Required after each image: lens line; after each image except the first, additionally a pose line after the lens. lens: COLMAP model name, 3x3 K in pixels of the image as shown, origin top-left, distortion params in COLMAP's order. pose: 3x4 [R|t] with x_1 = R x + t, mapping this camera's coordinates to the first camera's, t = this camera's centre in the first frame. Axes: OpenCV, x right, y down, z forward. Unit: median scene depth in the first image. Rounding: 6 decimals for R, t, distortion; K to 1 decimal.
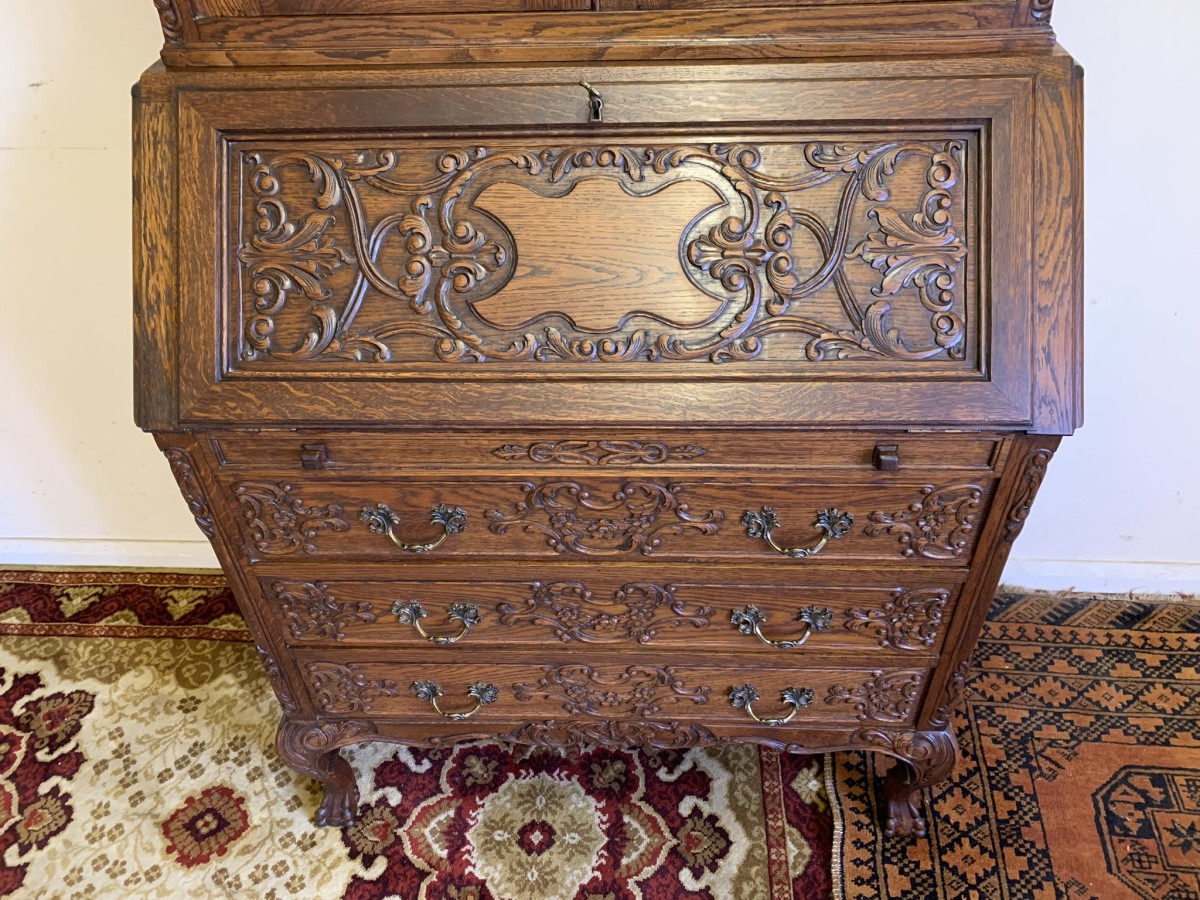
lens RADIAL K [[921.0, 0, 599.8], [0, 921.0, 457.5], [0, 0, 1]] dist [0.014049, -0.009489]
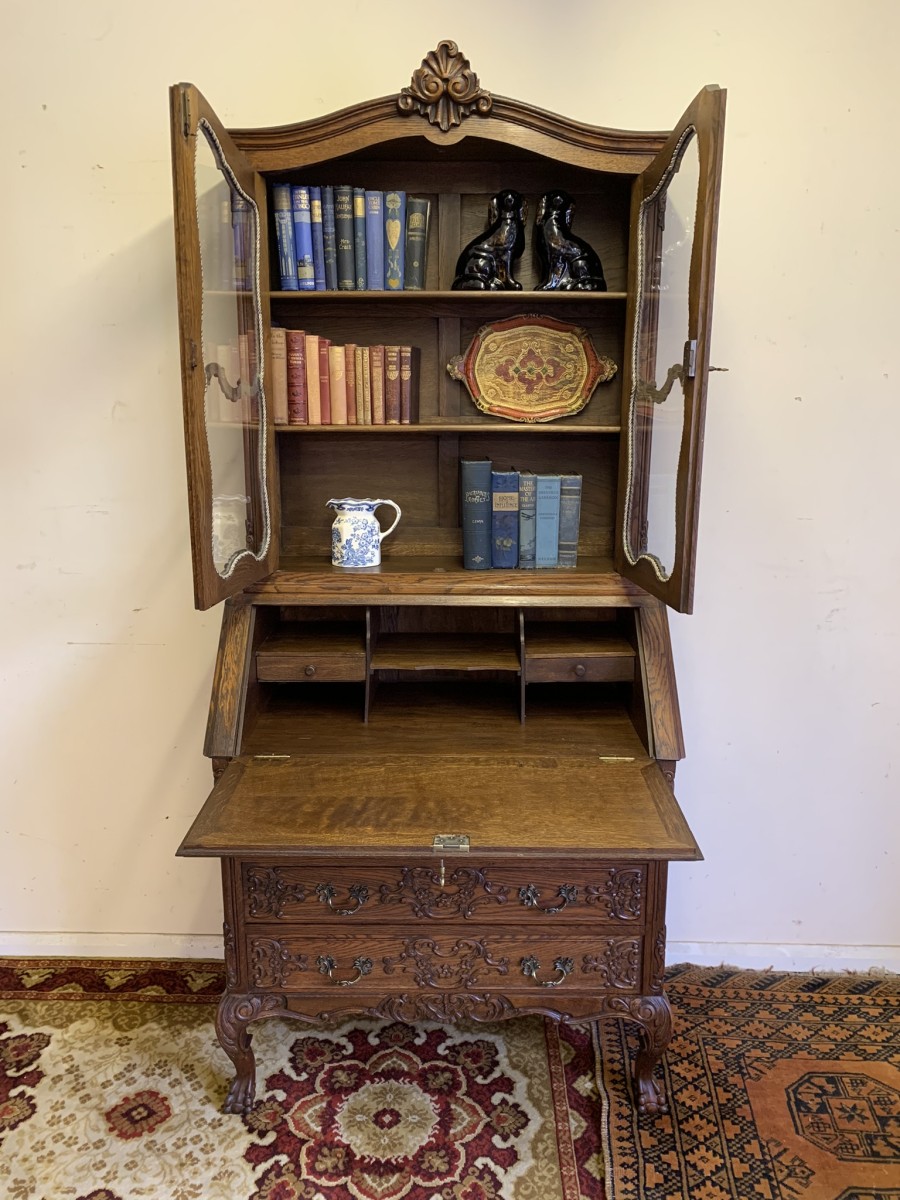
lens RADIAL K [[921.0, 0, 464.5], [0, 921.0, 585.1], [0, 0, 1]] dist [0.014049, -0.009489]
pose [[0.998376, 0.028215, 0.049485, -0.043429], [-0.000607, 0.873932, -0.486048, 0.377581], [-0.056961, 0.485229, 0.872530, -0.563076]]
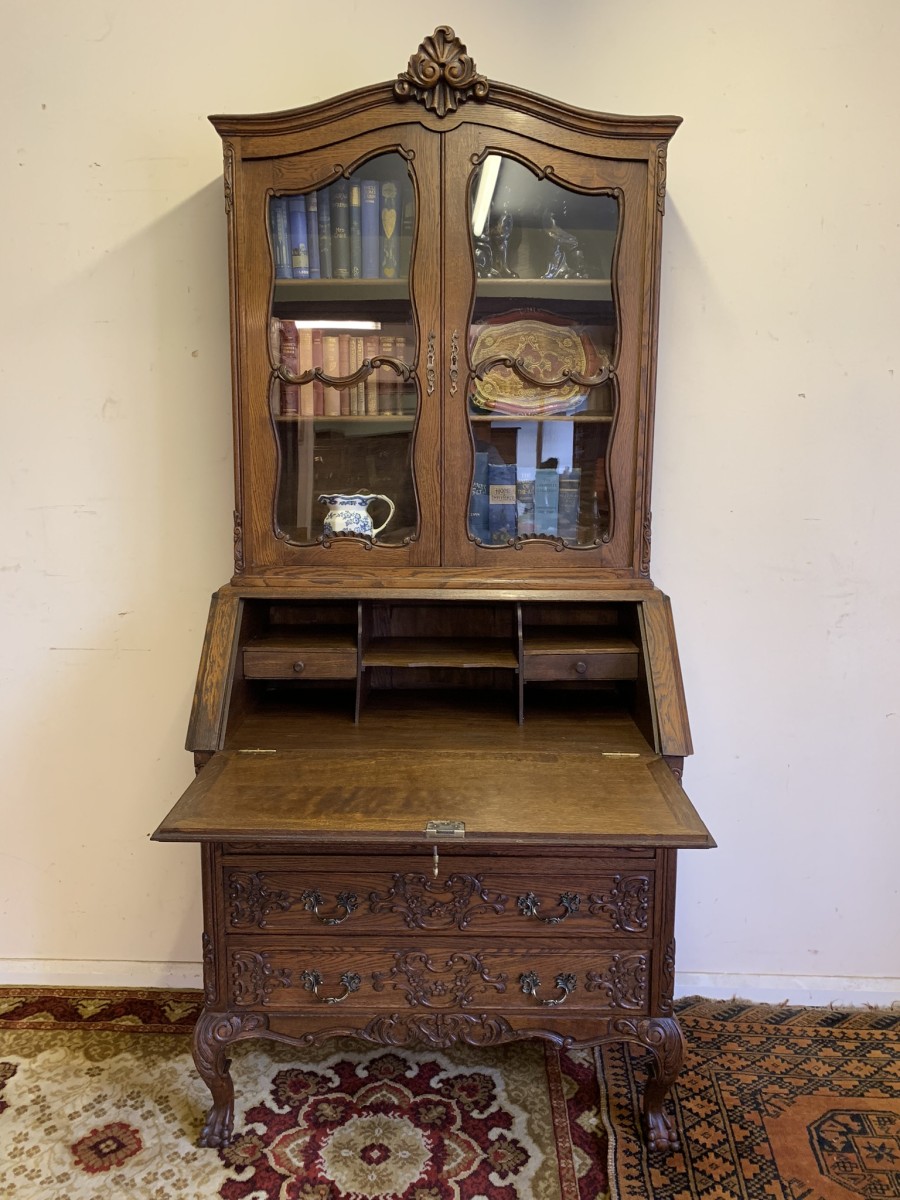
lens RADIAL K [[921.0, 0, 452.1], [0, 921.0, 586.7], [0, 0, 1]] dist [0.014049, -0.009489]
pose [[0.998708, 0.033524, 0.038202, -0.037377], [-0.007145, 0.836766, -0.547514, 0.443347], [-0.050321, 0.546533, 0.835924, -0.466793]]
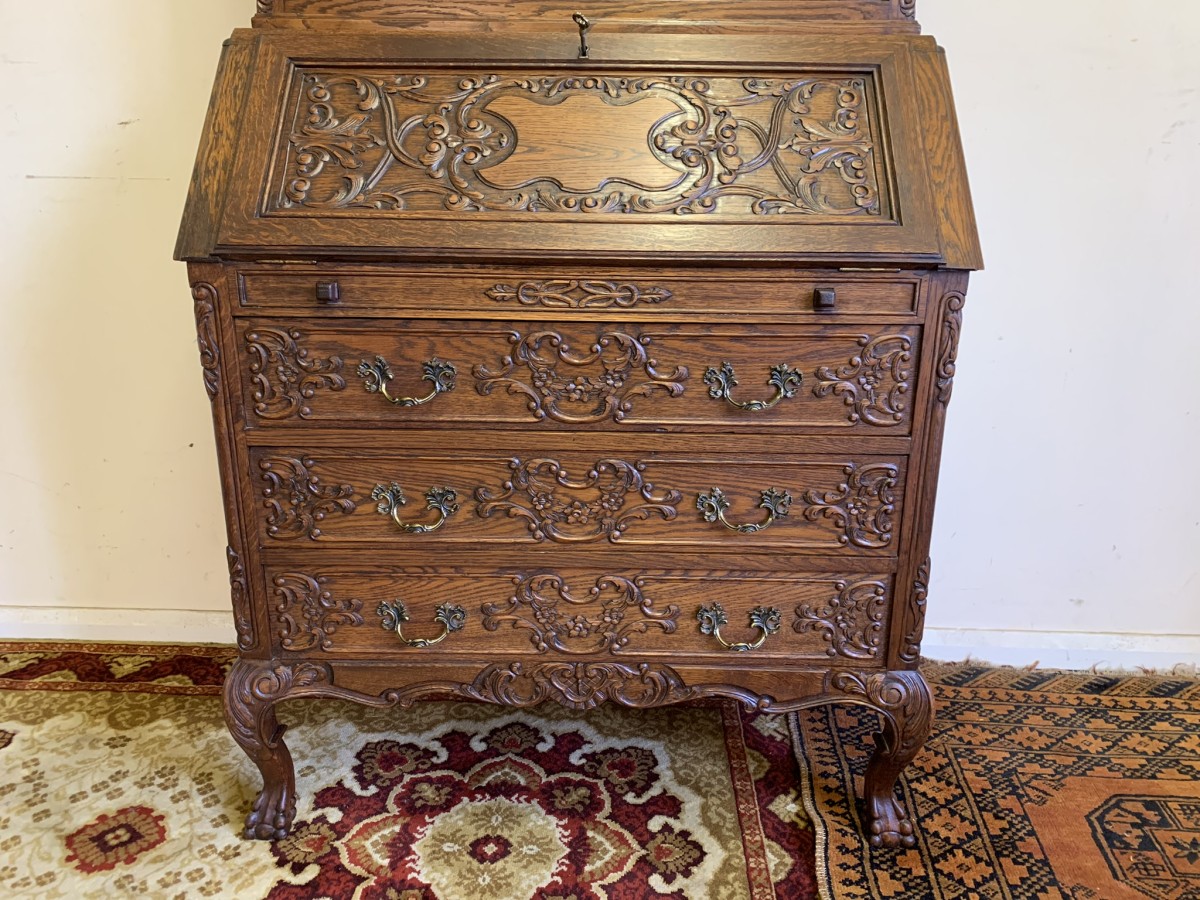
lens RADIAL K [[921.0, 0, 607.8], [0, 921.0, 451.3], [0, 0, 1]] dist [0.014049, -0.009489]
pose [[0.998610, 0.031817, 0.042022, -0.004311], [-0.012135, 0.914620, -0.404133, 0.409853], [-0.051292, 0.403061, 0.913735, 0.015468]]
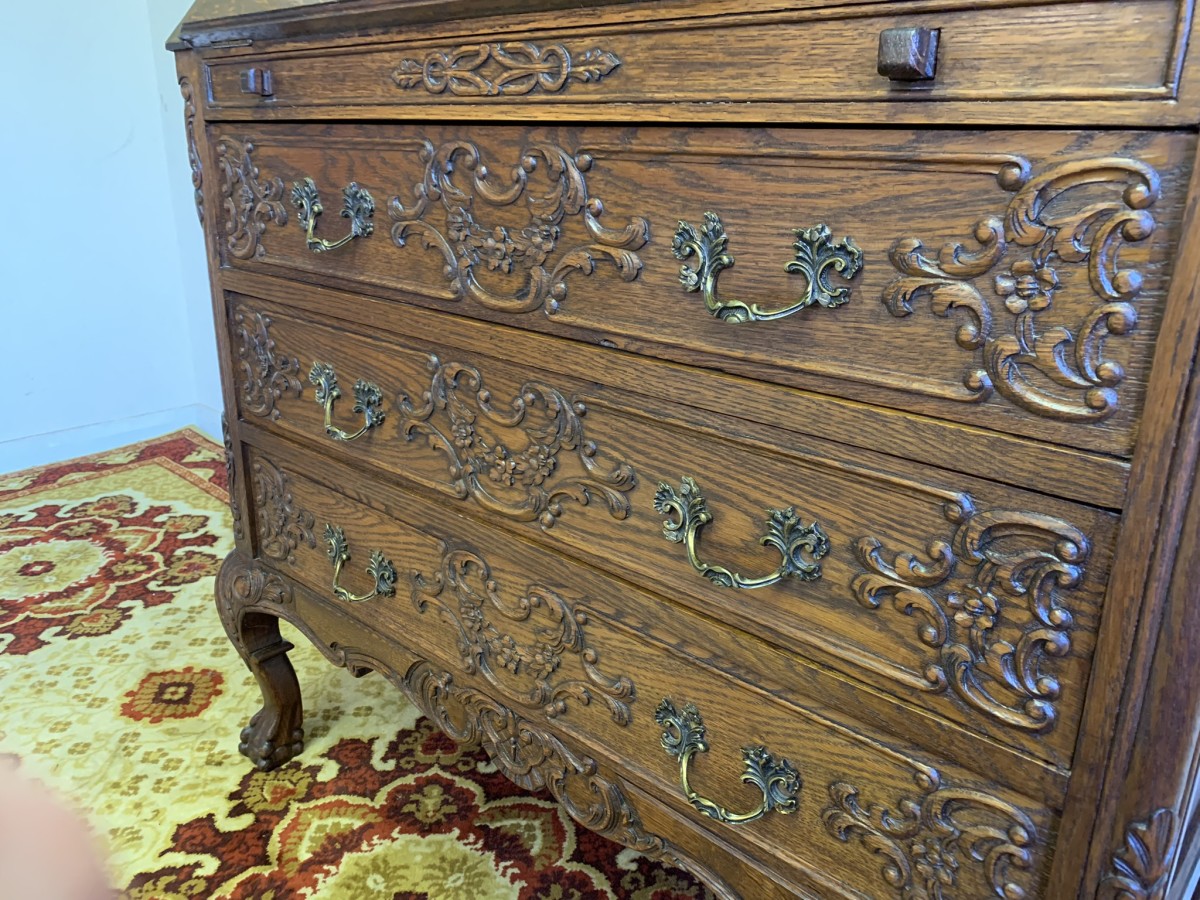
lens RADIAL K [[928.2, 0, 588.1], [0, 928.2, 431.8], [0, 0, 1]] dist [-0.002948, 0.001113]
pose [[0.761454, 0.239713, -0.602267, 0.321264], [-0.453551, 0.860825, -0.230806, 0.212954], [0.463120, 0.448907, 0.764201, 0.413450]]
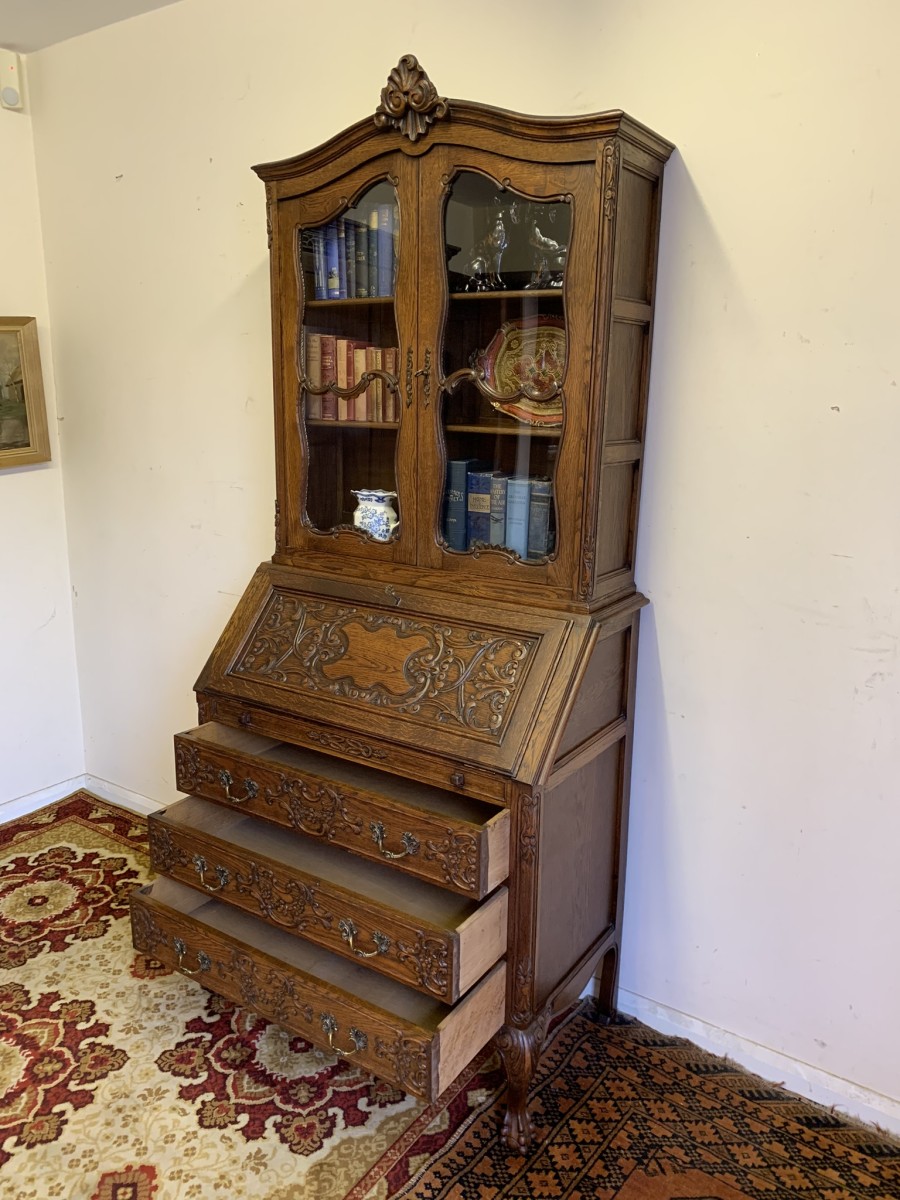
lens RADIAL K [[921.0, 0, 461.4], [0, 921.0, 602.6], [0, 0, 1]] dist [0.014049, -0.009489]
pose [[0.858091, 0.165515, -0.486091, 0.755917], [-0.373436, 0.850894, -0.369491, 0.249716], [0.352456, 0.498581, 0.791954, -0.458447]]
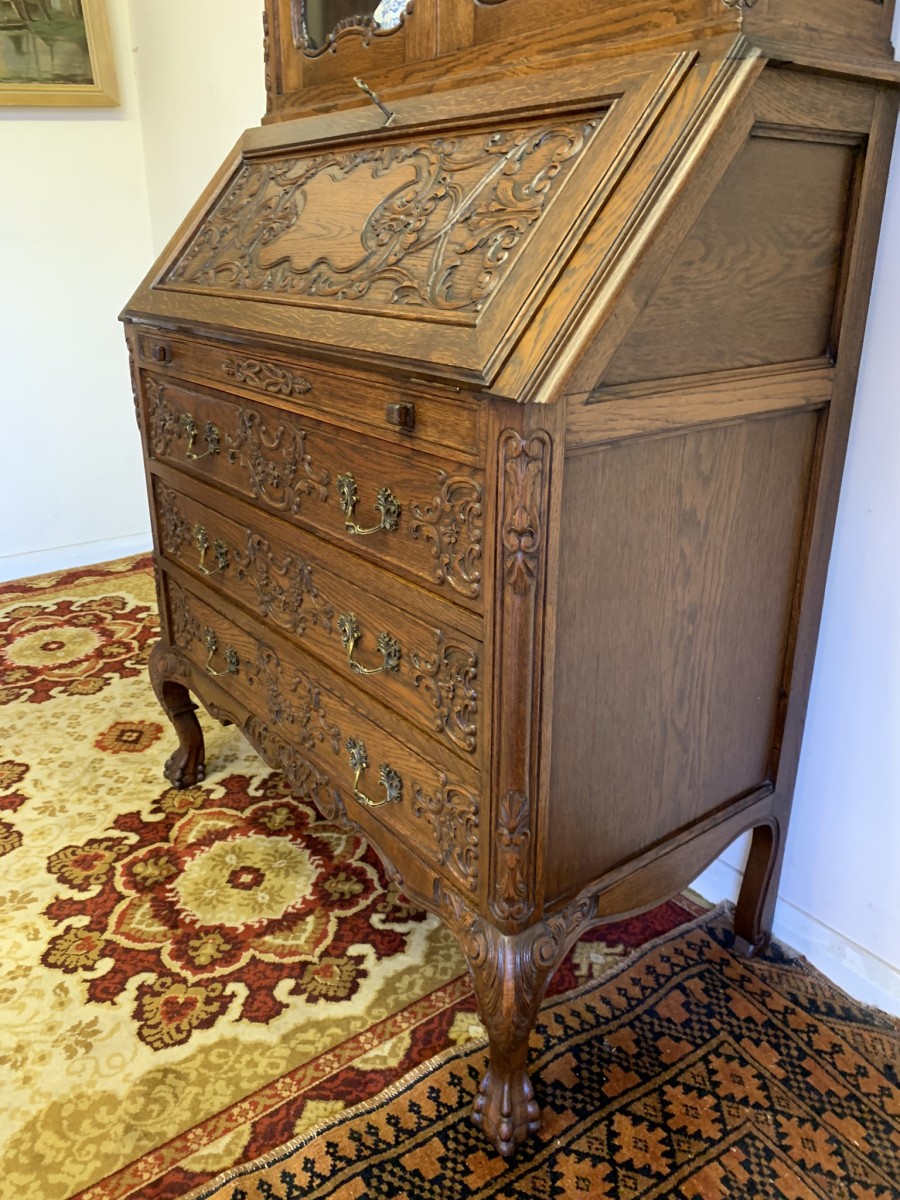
lens RADIAL K [[921.0, 0, 445.5], [0, 921.0, 589.3], [0, 0, 1]] dist [0.014049, -0.009489]
pose [[0.637010, 0.305122, -0.707898, 0.658458], [-0.526516, 0.842959, -0.110455, 0.143769], [0.563027, 0.443081, 0.697625, 0.285996]]
